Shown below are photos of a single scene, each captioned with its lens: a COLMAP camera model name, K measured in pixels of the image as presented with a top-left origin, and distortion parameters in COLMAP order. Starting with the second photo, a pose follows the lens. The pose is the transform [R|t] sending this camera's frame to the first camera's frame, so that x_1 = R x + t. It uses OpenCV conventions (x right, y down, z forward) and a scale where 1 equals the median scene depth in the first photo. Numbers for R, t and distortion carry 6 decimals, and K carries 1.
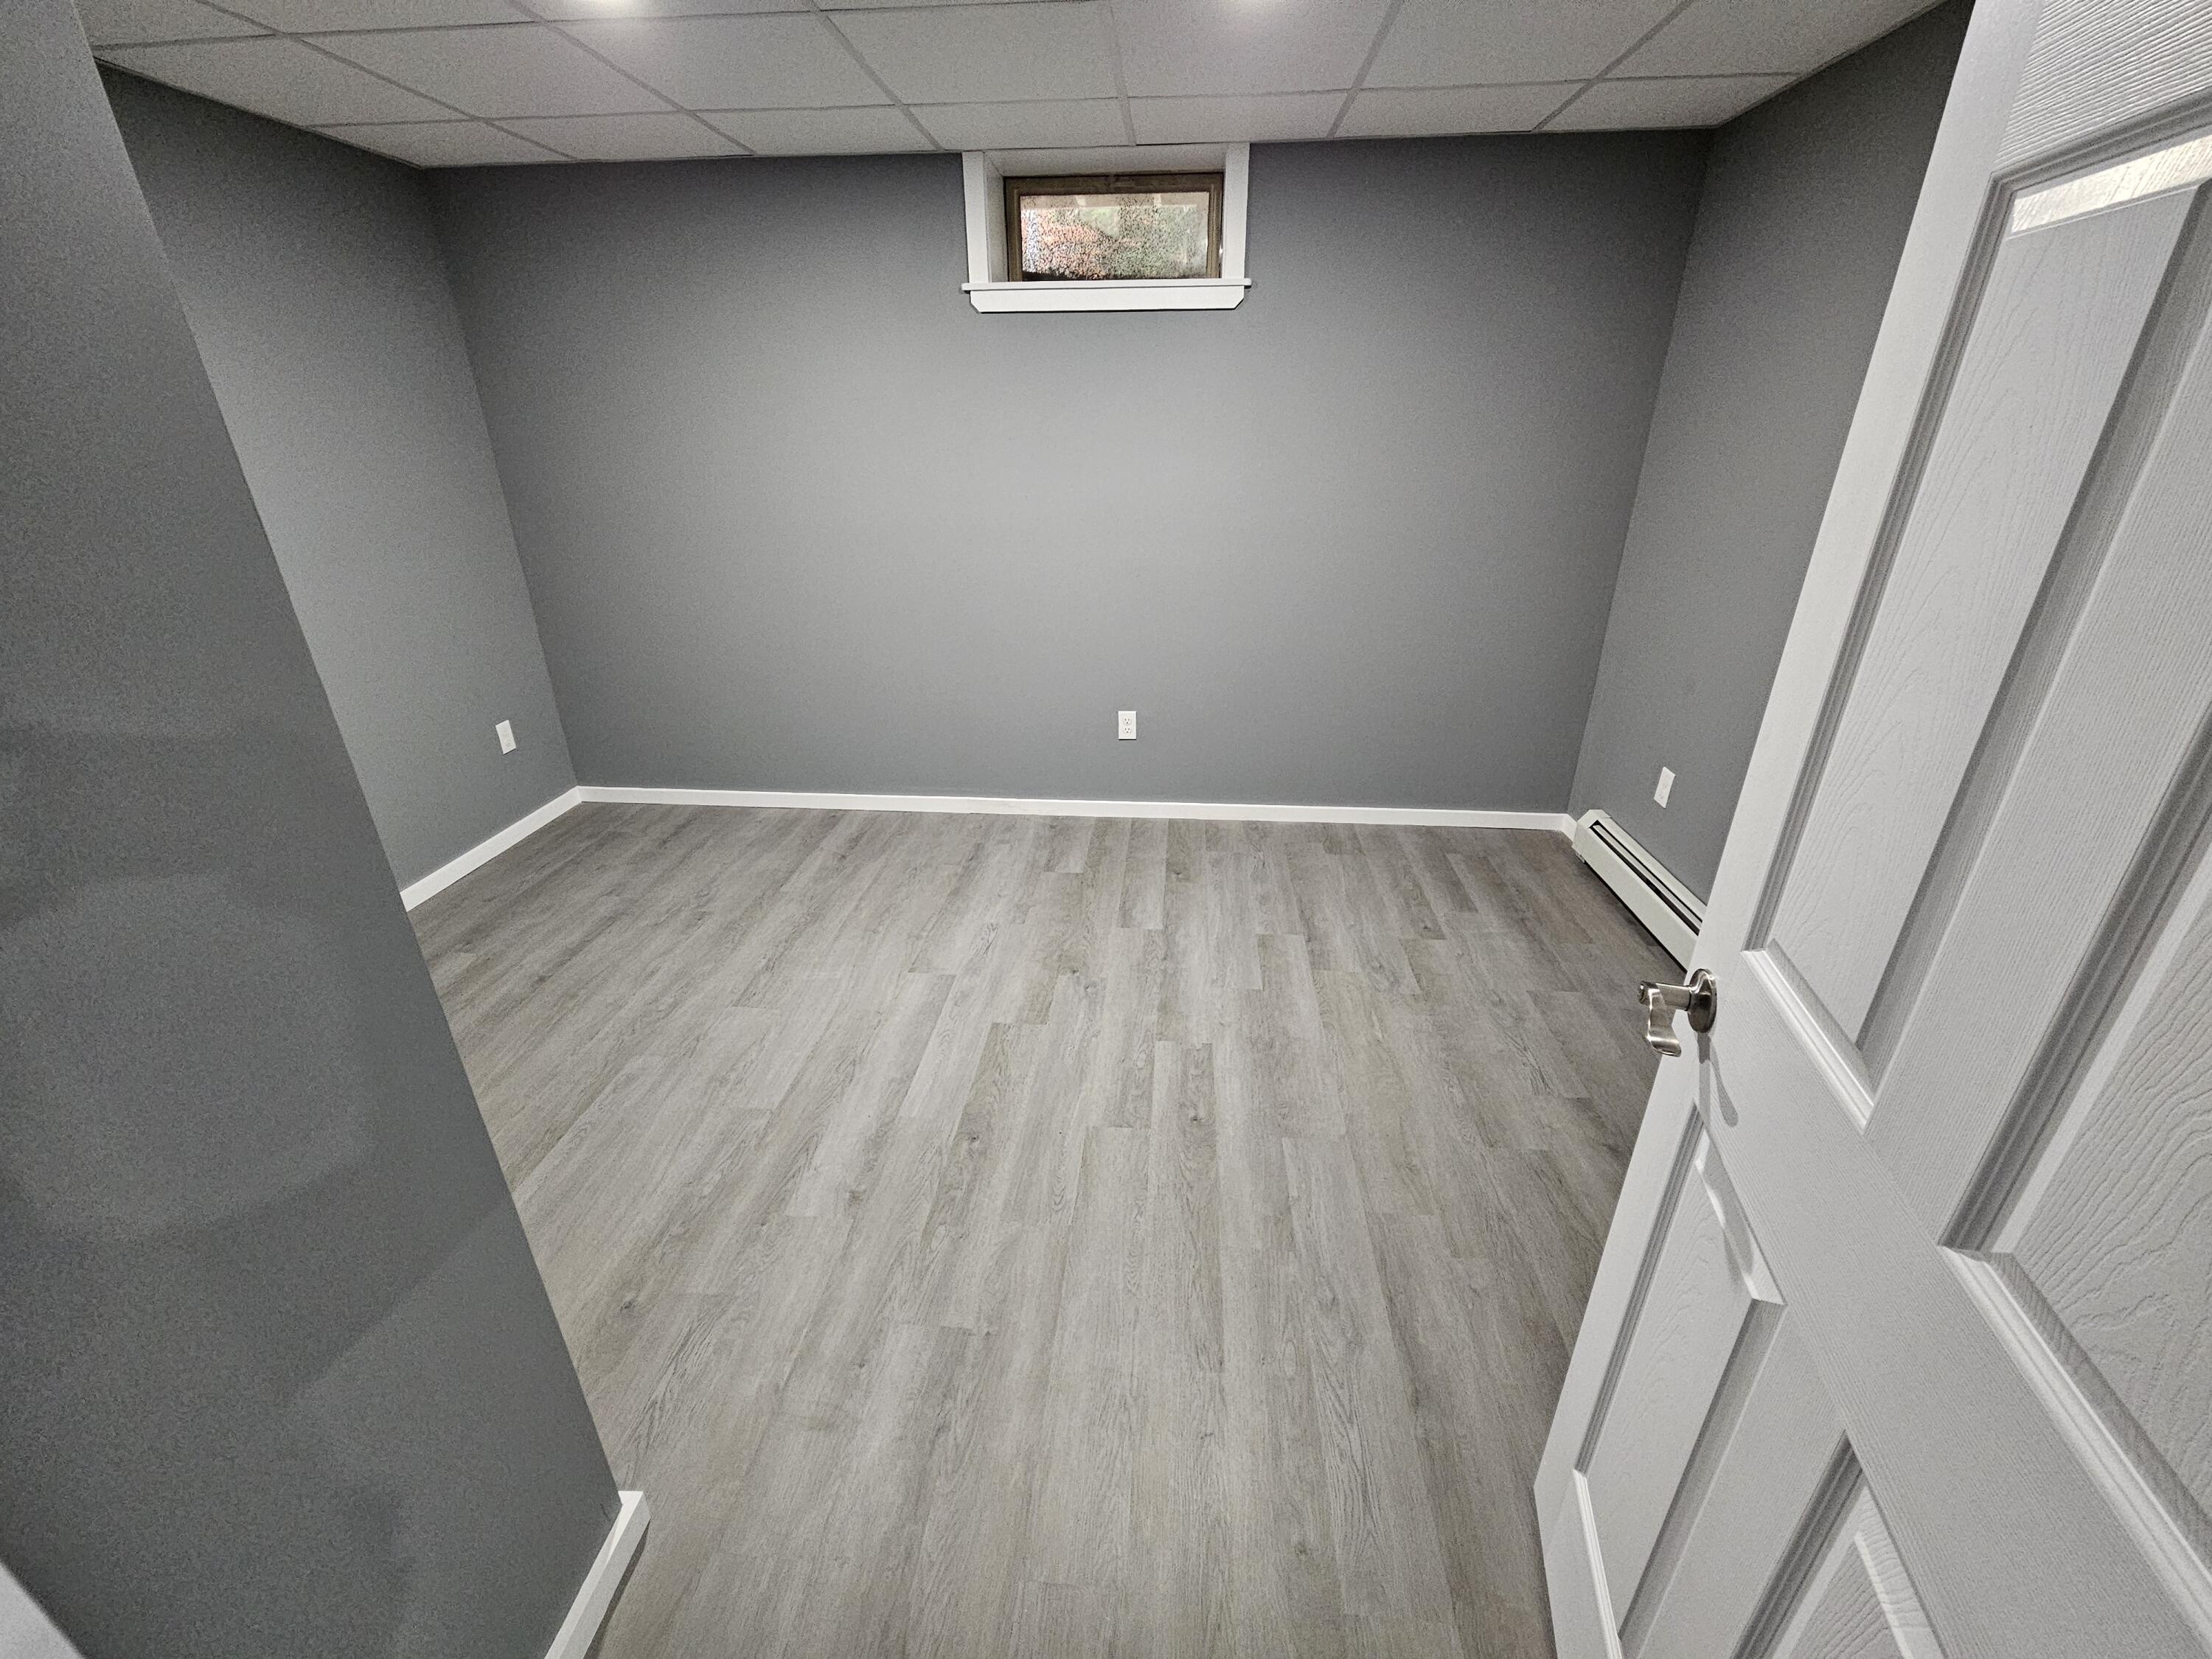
lens RADIAL K [[908.7, 0, 1100.3], [0, 908.7, 826.9], [0, 0, 1]] dist [0.001946, 0.000039]
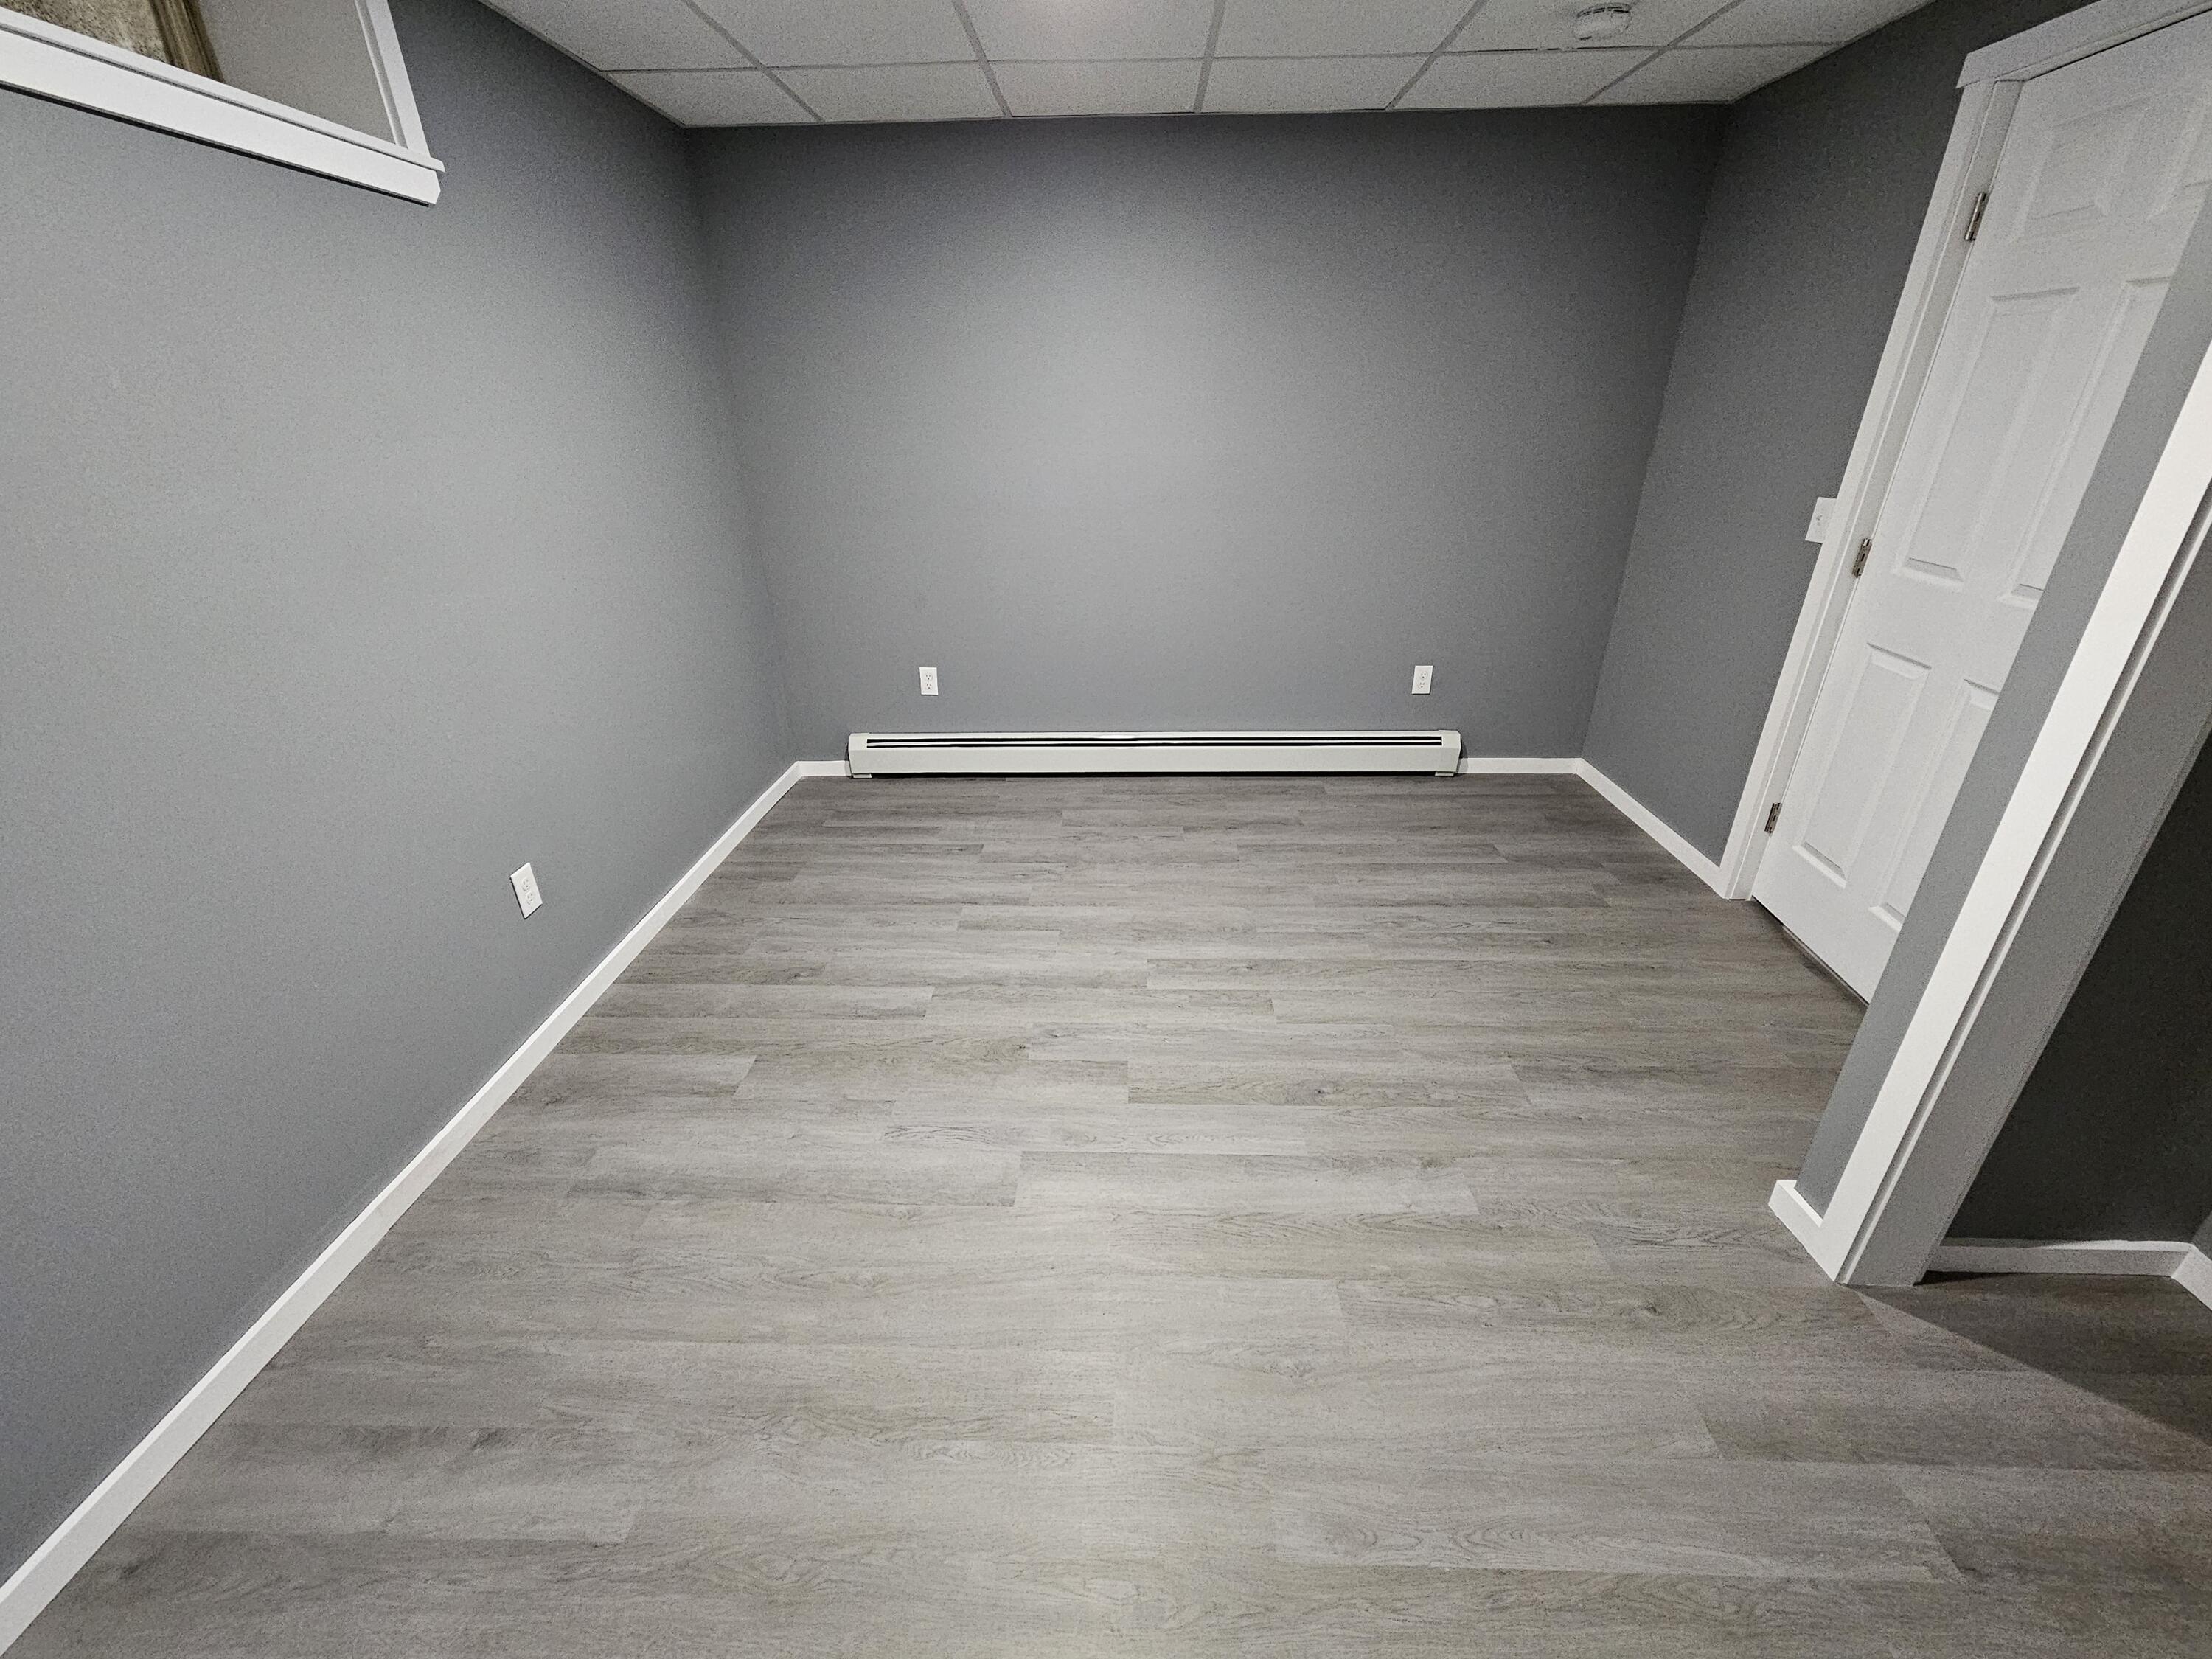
lens RADIAL K [[908.7, 0, 1103.4], [0, 908.7, 829.9], [0, 0, 1]] dist [0.001946, 0.000039]
pose [[-0.055096, -0.415092, 0.908110, -0.777356], [0.415807, 0.817338, 0.398828, -0.334907], [-0.907783, 0.399572, 0.127566, 0.820179]]
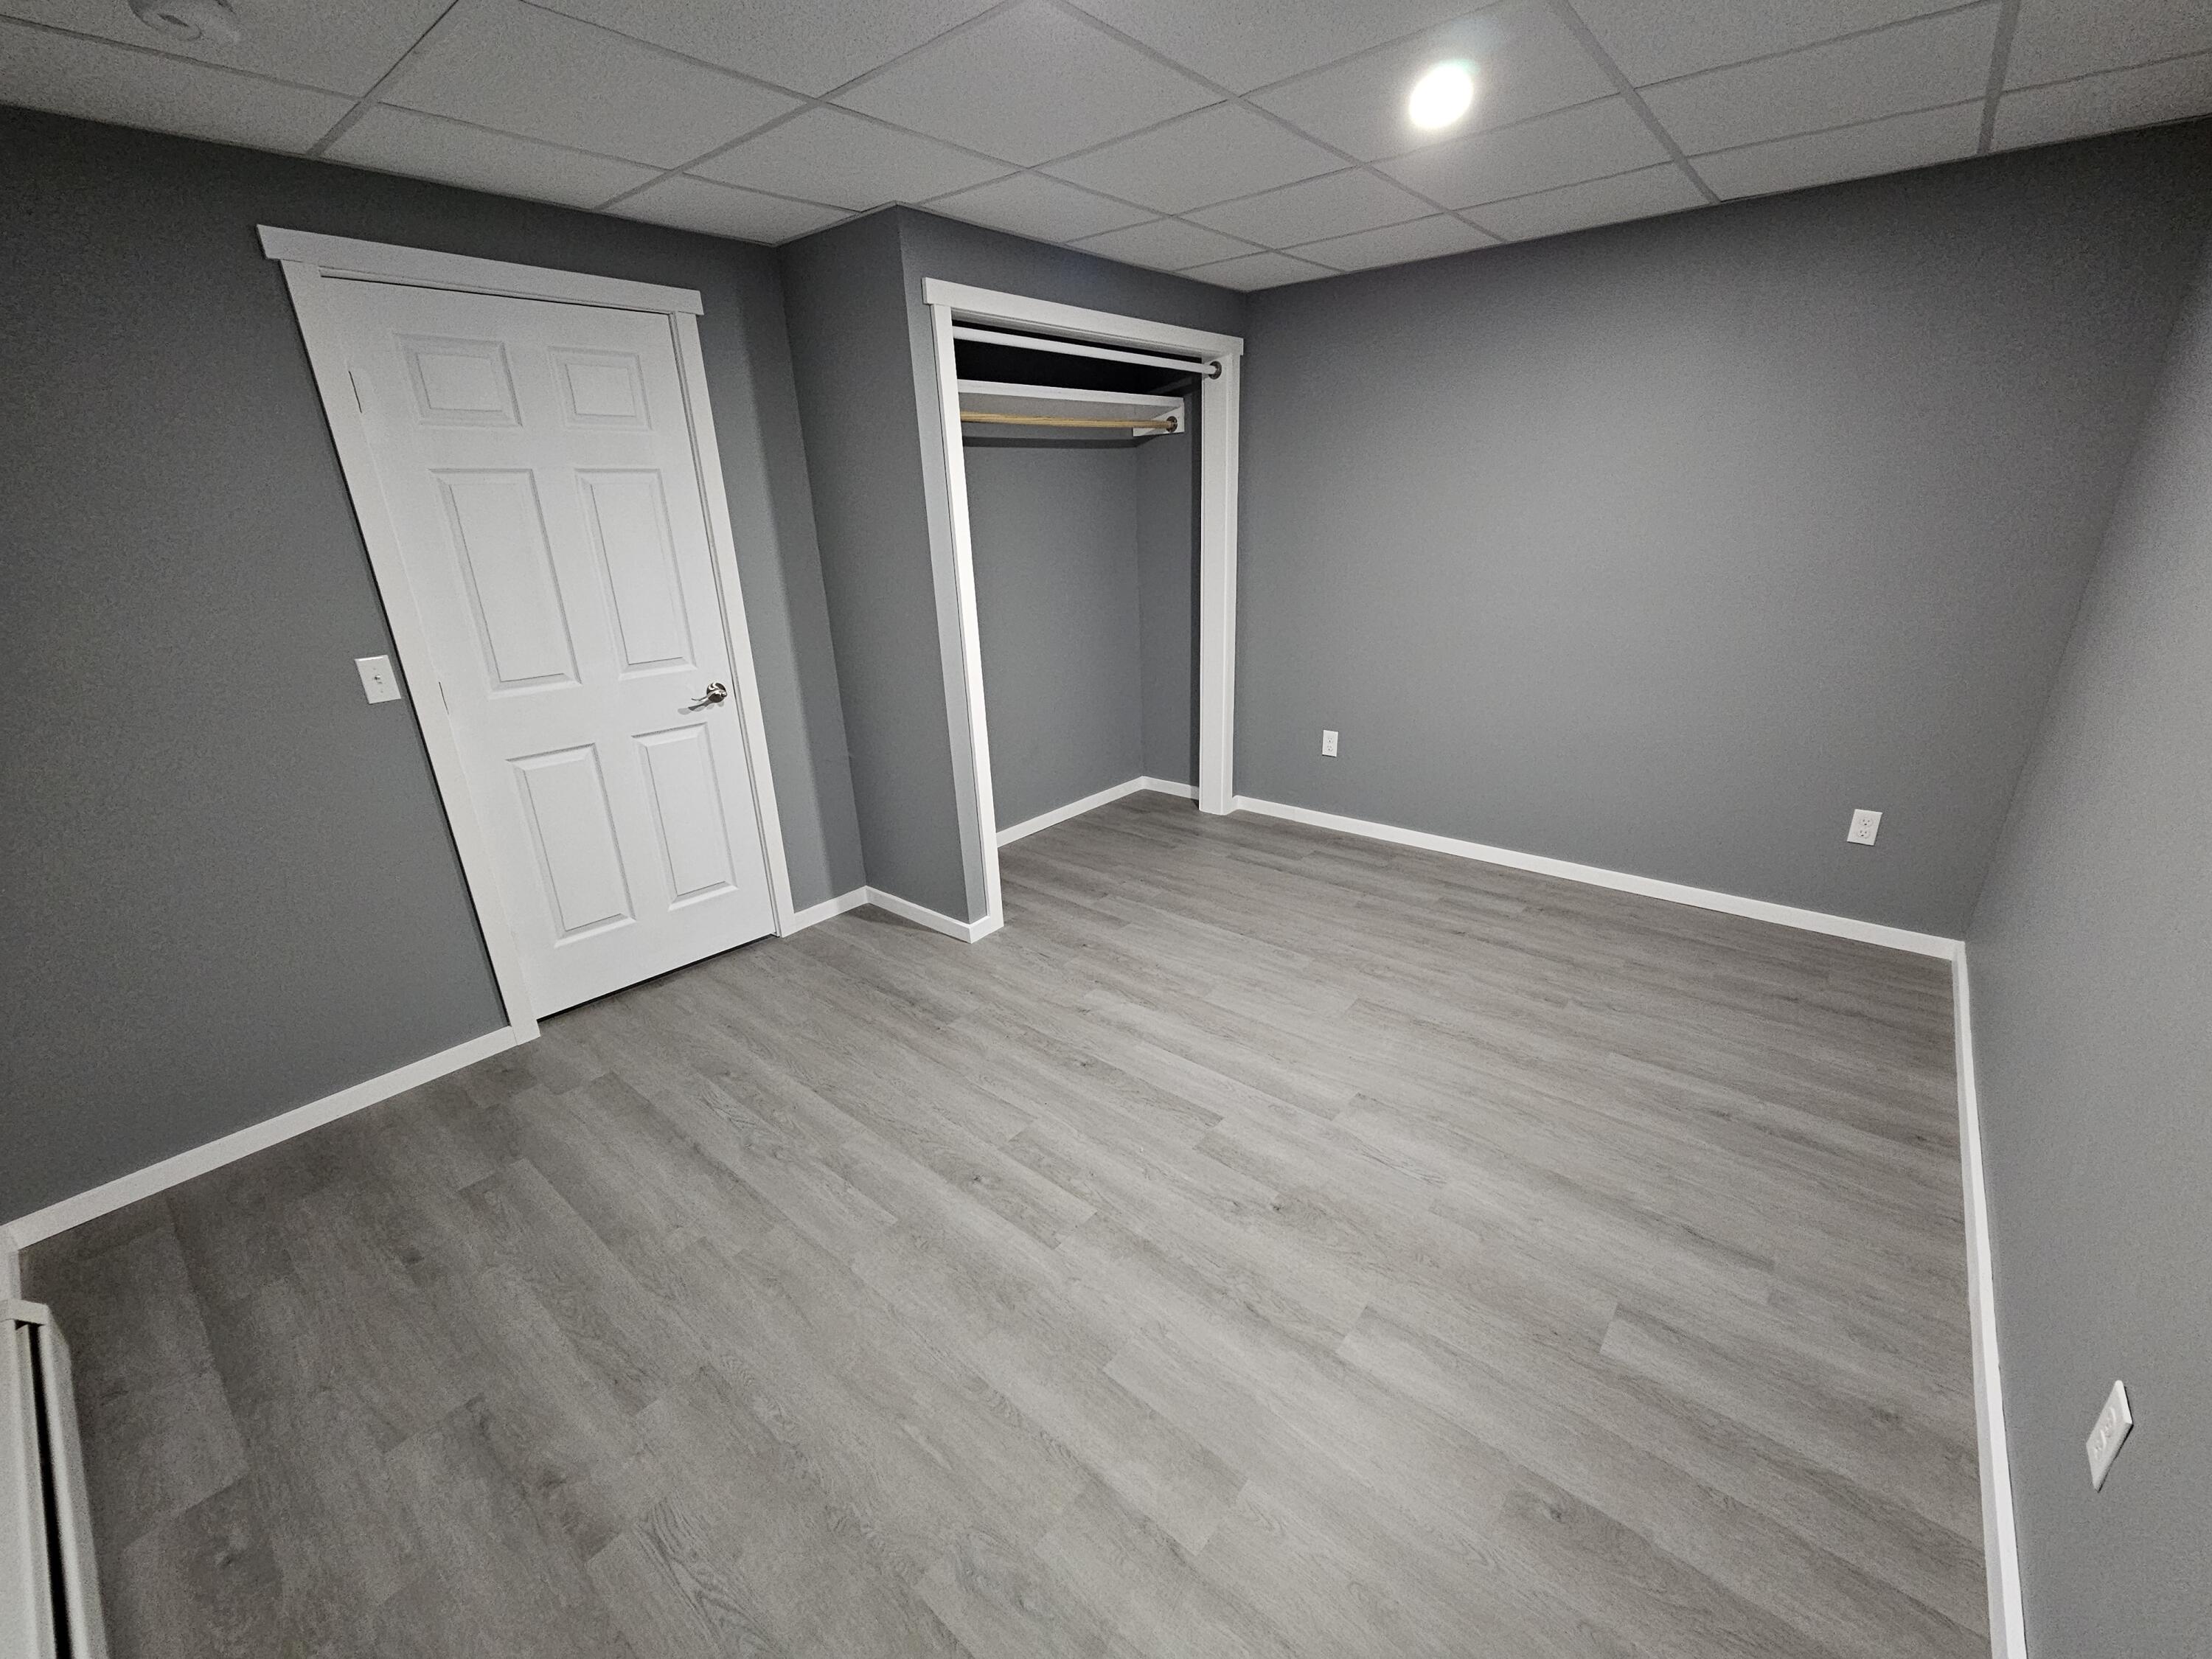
lens RADIAL K [[908.7, 0, 1111.2], [0, 908.7, 831.4], [0, 0, 1]] dist [0.001946, 0.000039]
pose [[-0.566675, 0.310325, -0.763268, 0.580832], [-0.300722, 0.784560, 0.542247, -0.498576], [0.767102, 0.536809, -0.351269, 1.090047]]
